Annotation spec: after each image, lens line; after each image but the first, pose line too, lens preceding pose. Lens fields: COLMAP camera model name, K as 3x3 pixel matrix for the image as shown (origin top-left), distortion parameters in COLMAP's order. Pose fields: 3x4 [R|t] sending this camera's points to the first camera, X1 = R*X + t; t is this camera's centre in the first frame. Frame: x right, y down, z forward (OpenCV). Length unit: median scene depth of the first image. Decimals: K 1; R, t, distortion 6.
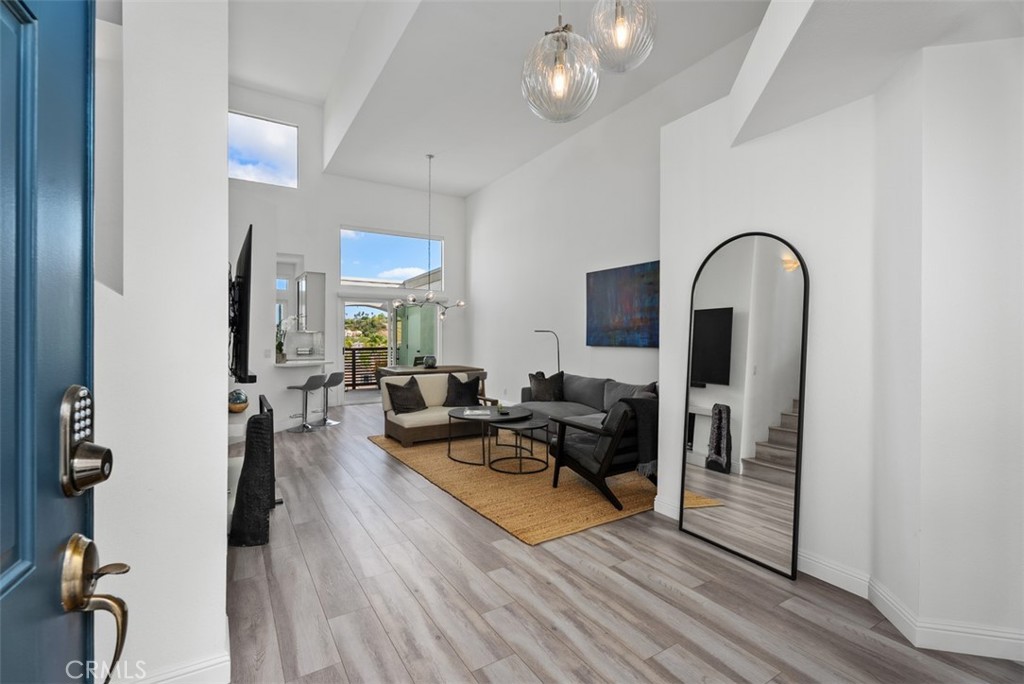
lens RADIAL K [[459.4, 0, 495.5], [0, 459.4, 336.4], [0, 0, 1]] dist [-0.002897, 0.001601]
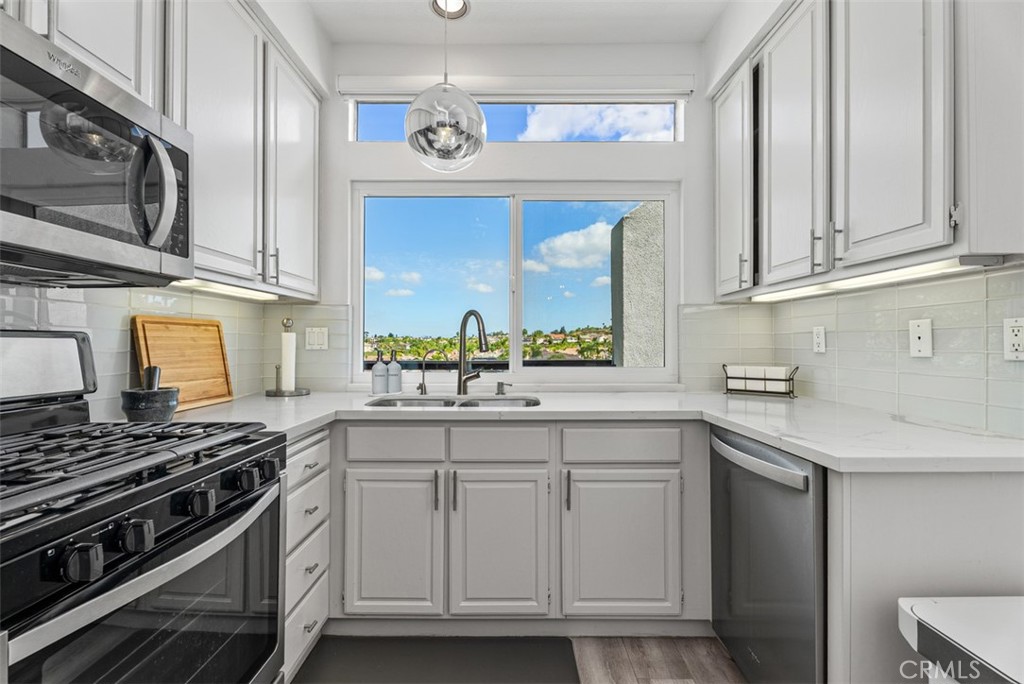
lens RADIAL K [[459.4, 0, 511.5], [0, 459.4, 338.3], [0, 0, 1]] dist [-0.002897, 0.001601]
pose [[0.861298, -0.010578, -0.507990, -0.620444], [0.006904, 0.999935, -0.009115, 0.018822], [0.508053, 0.004343, 0.861315, 1.107208]]
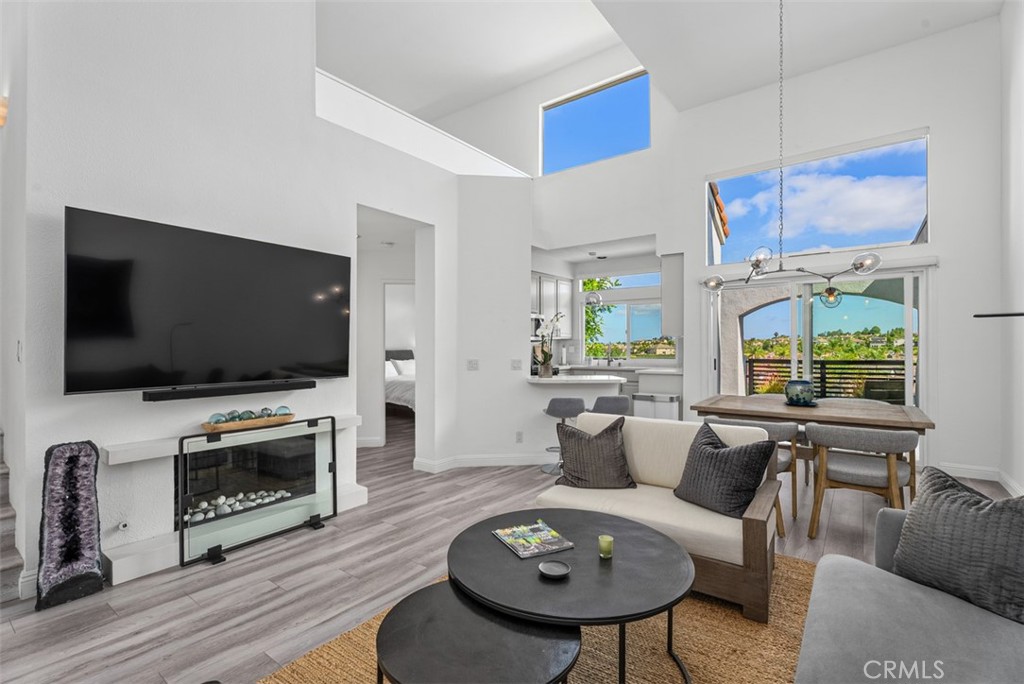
lens RADIAL K [[459.4, 0, 509.7], [0, 459.4, 347.5], [0, 0, 1]] dist [-0.002897, 0.001601]
pose [[0.383330, -0.001966, -0.923610, 0.238025], [0.008308, 0.999965, 0.001319, 0.005515], [0.923574, -0.008179, 0.383332, 0.660703]]
